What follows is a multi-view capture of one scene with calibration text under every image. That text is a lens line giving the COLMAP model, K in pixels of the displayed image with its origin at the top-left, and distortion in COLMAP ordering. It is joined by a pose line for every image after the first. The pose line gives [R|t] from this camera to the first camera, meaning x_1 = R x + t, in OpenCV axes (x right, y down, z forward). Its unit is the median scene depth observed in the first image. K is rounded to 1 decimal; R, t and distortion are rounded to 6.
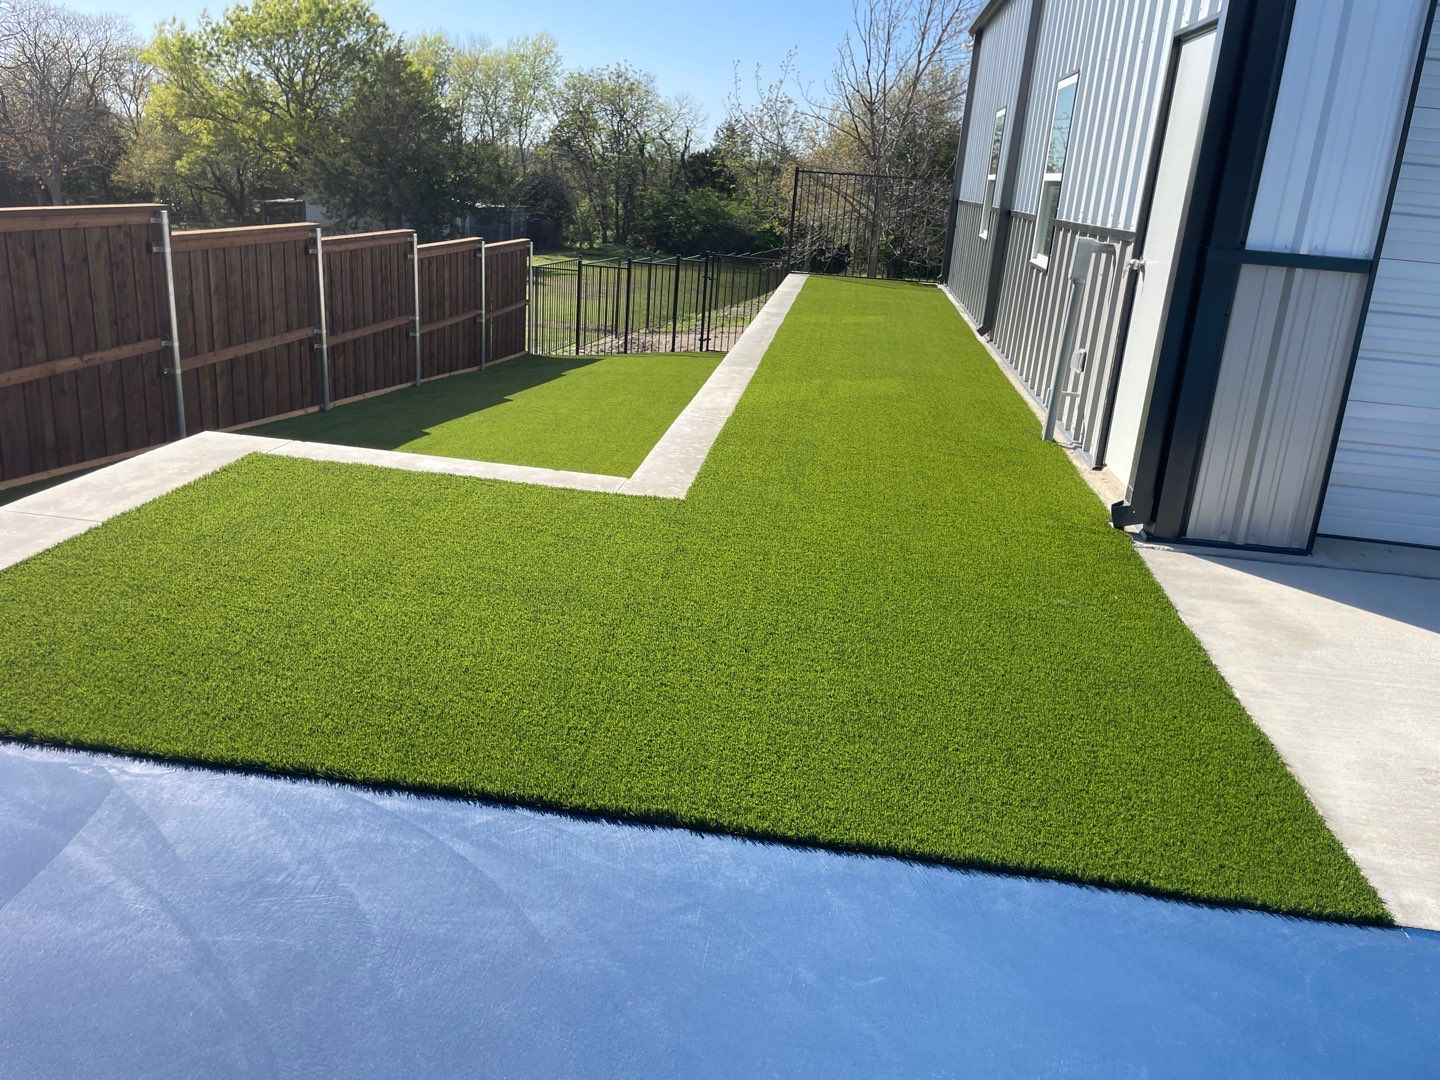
lens RADIAL K [[1101.3, 0, 720.0], [0, 1101.3, 540.0], [0, 0, 1]] dist [0.068080, -0.075014]
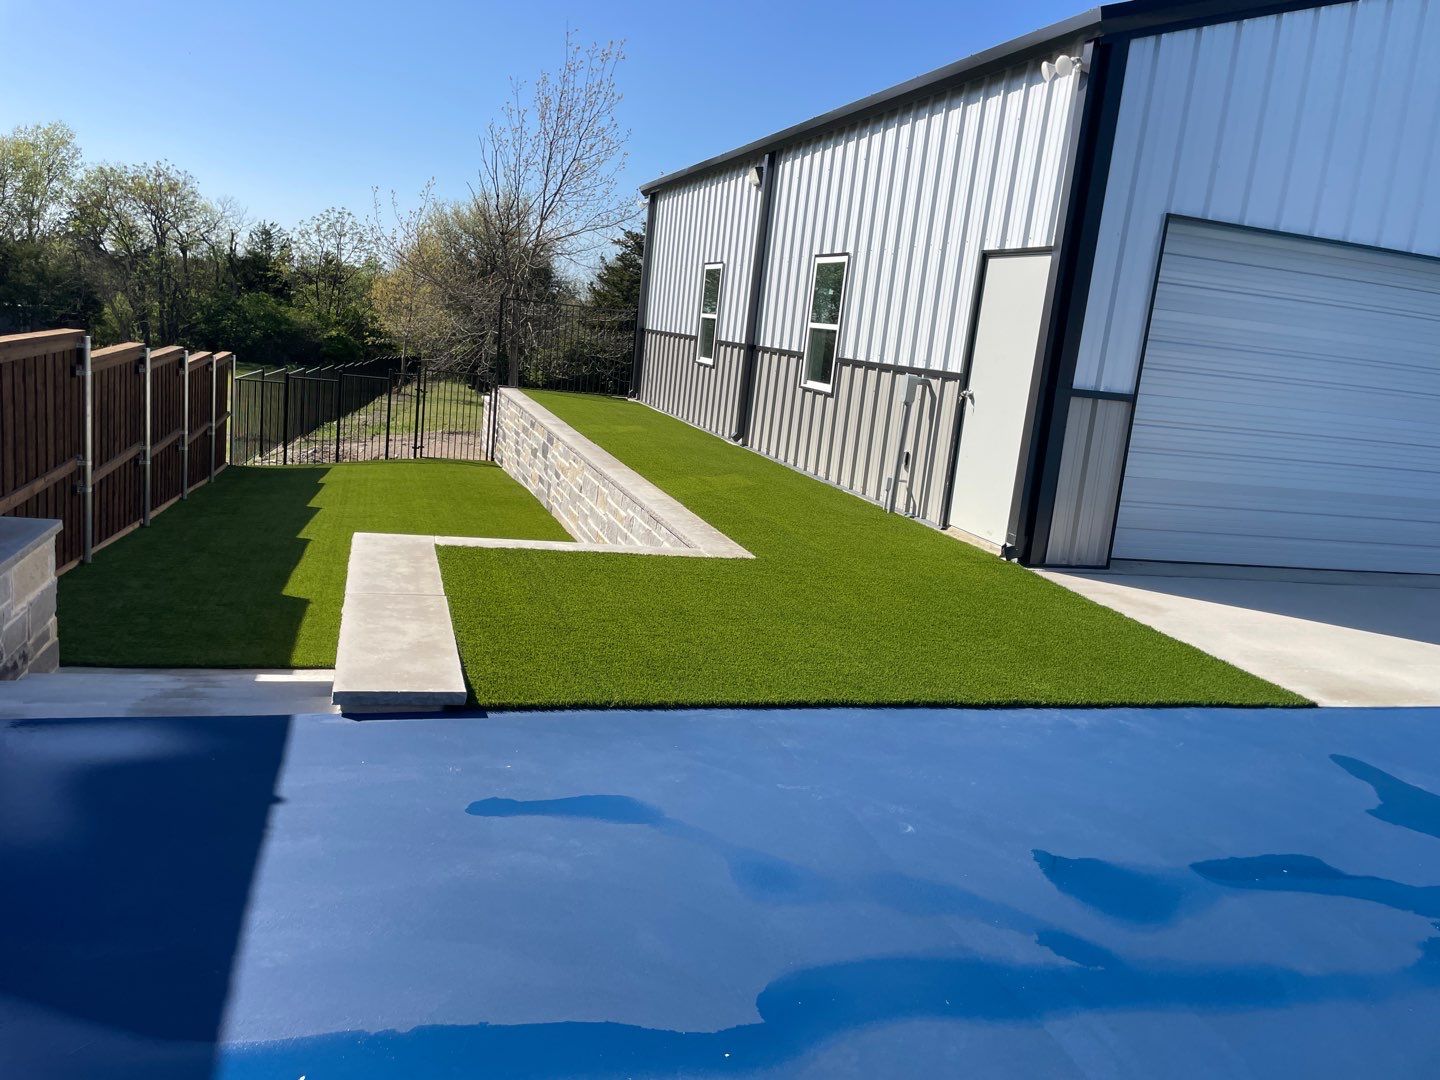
lens RADIAL K [[1101.3, 0, 720.0], [0, 1101.3, 540.0], [0, 0, 1]] dist [0.068080, -0.075014]
pose [[0.912275, -0.054331, 0.405958, -0.207516], [0.091321, 0.993194, -0.072294, 0.011630], [-0.399267, 0.103025, 0.911028, -0.085233]]
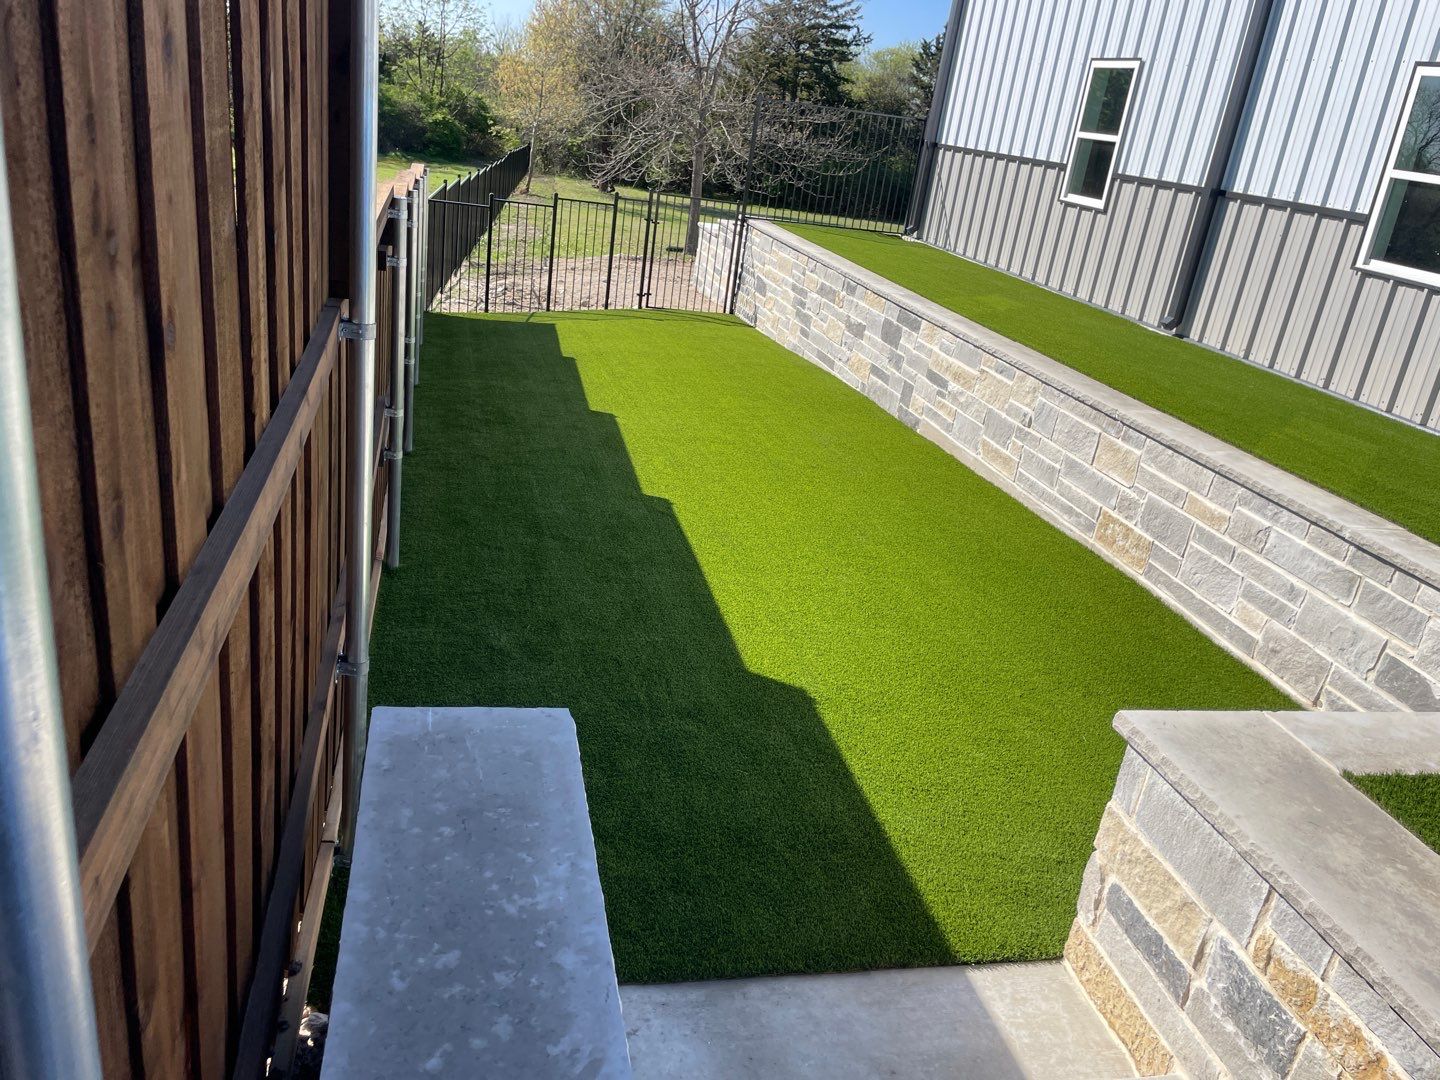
lens RADIAL K [[1137.7, 0, 718.2], [0, 1137.7, 480.4], [0, 0, 1]] dist [0.127784, -0.243121]
pose [[0.939086, -0.068828, 0.336719, -0.294960], [0.056282, 0.997313, 0.046892, -0.086747], [-0.339042, -0.025084, 0.940437, 0.173355]]
